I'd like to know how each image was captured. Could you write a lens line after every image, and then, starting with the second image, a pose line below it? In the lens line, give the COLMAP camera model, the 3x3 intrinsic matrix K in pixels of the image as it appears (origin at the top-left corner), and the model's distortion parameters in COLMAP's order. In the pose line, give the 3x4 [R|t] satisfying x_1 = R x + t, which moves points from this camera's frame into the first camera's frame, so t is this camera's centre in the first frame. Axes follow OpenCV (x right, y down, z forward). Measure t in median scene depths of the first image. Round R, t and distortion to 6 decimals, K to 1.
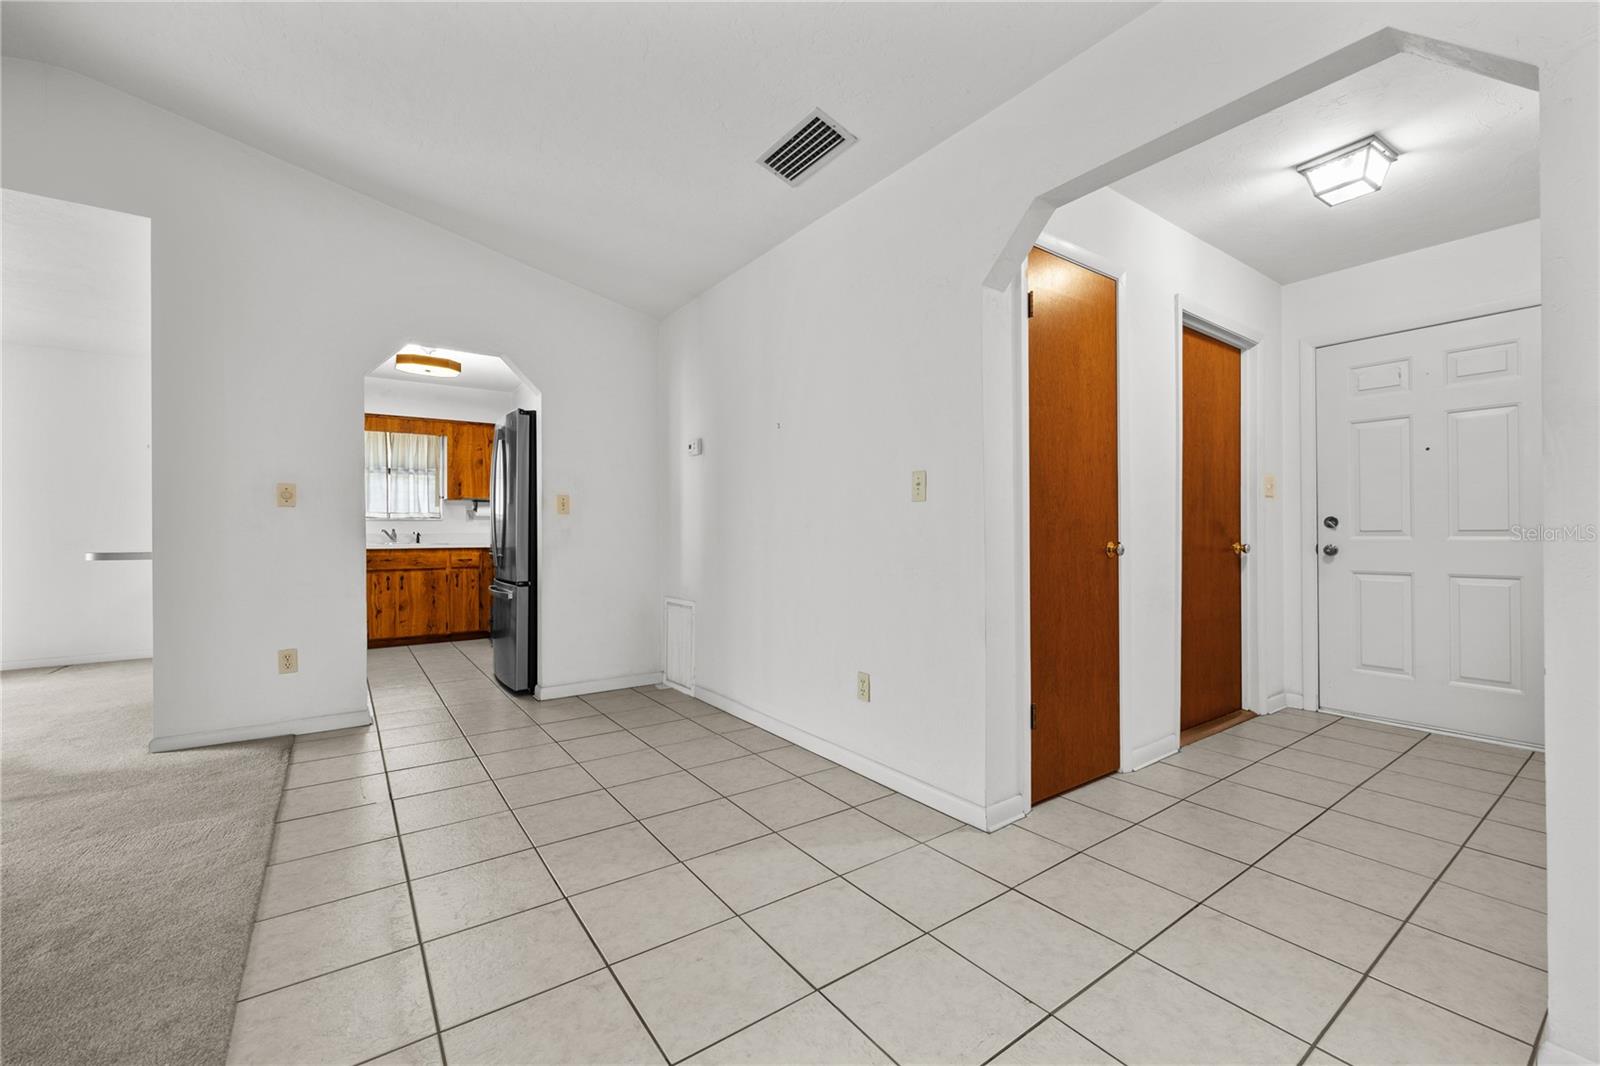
lens RADIAL K [[640.6, 0, 800.0], [0, 640.6, 533.0], [0, 0, 1]] dist [-0.004220, -0.000037]
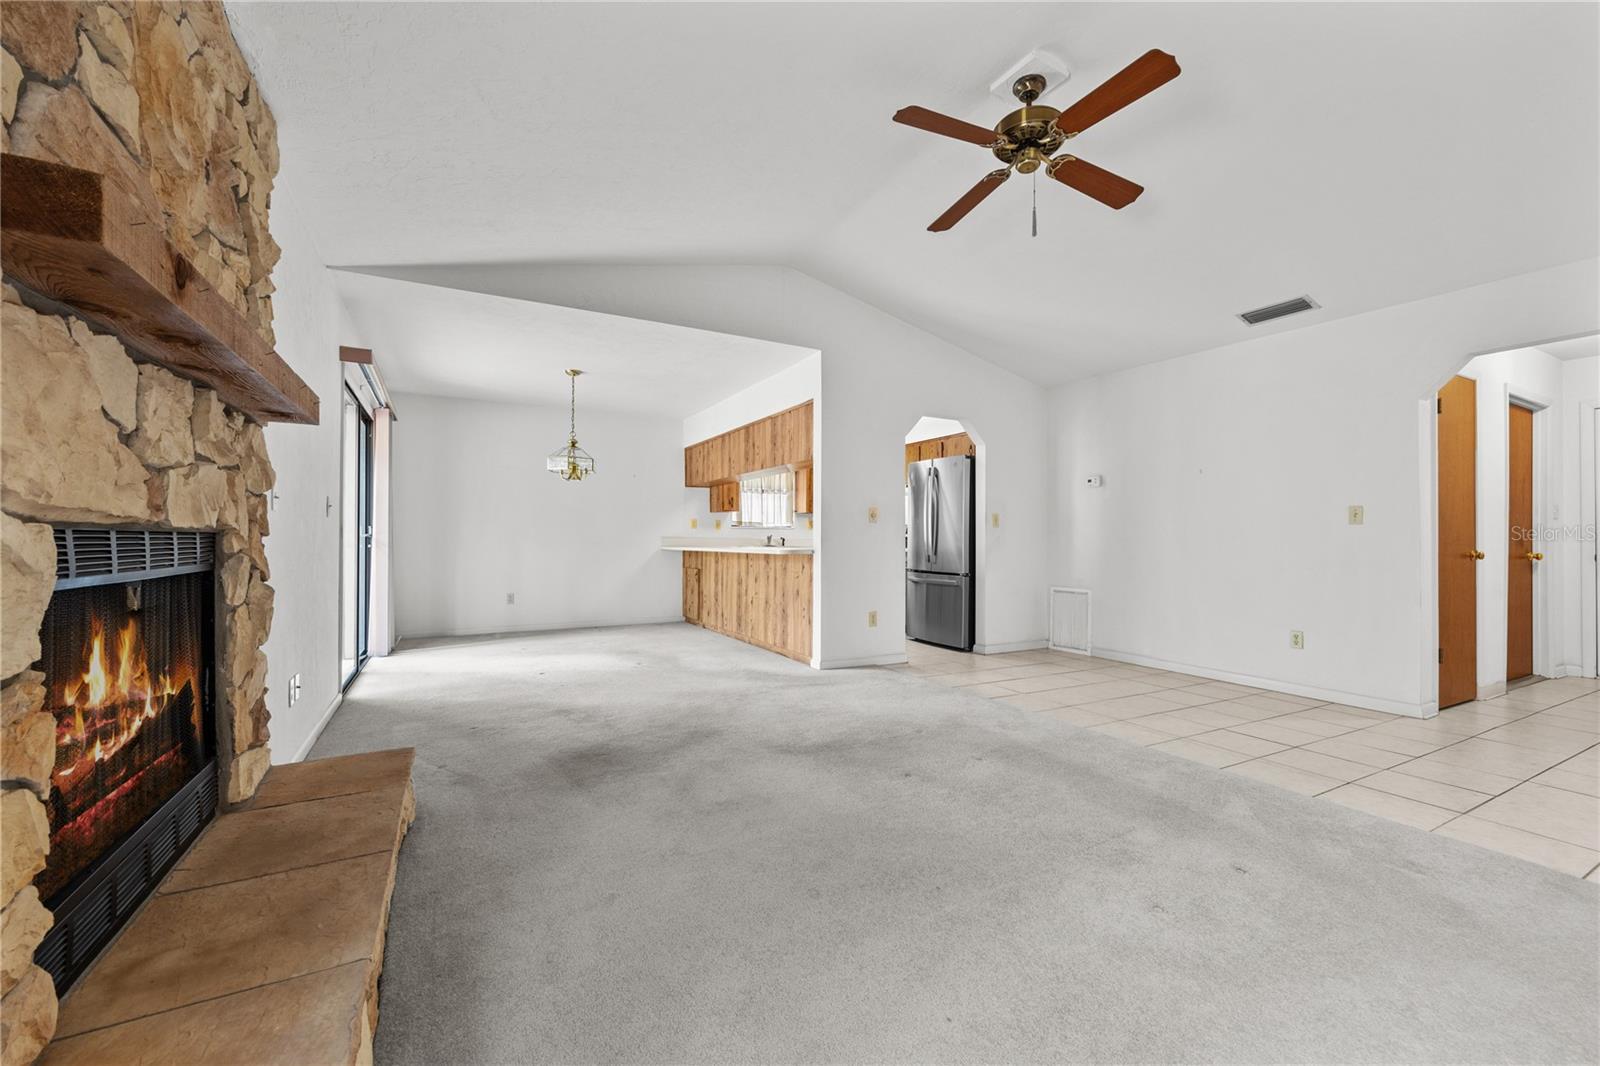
lens RADIAL K [[636.7, 0, 801.0], [0, 636.7, 535.9], [0, 0, 1]] dist [-0.002749, -0.000272]
pose [[0.992202, 0.009172, -0.124299, -0.644869], [-0.009751, 0.999944, -0.004050, 0.000398], [0.124255, 0.005231, 0.992237, -0.500168]]
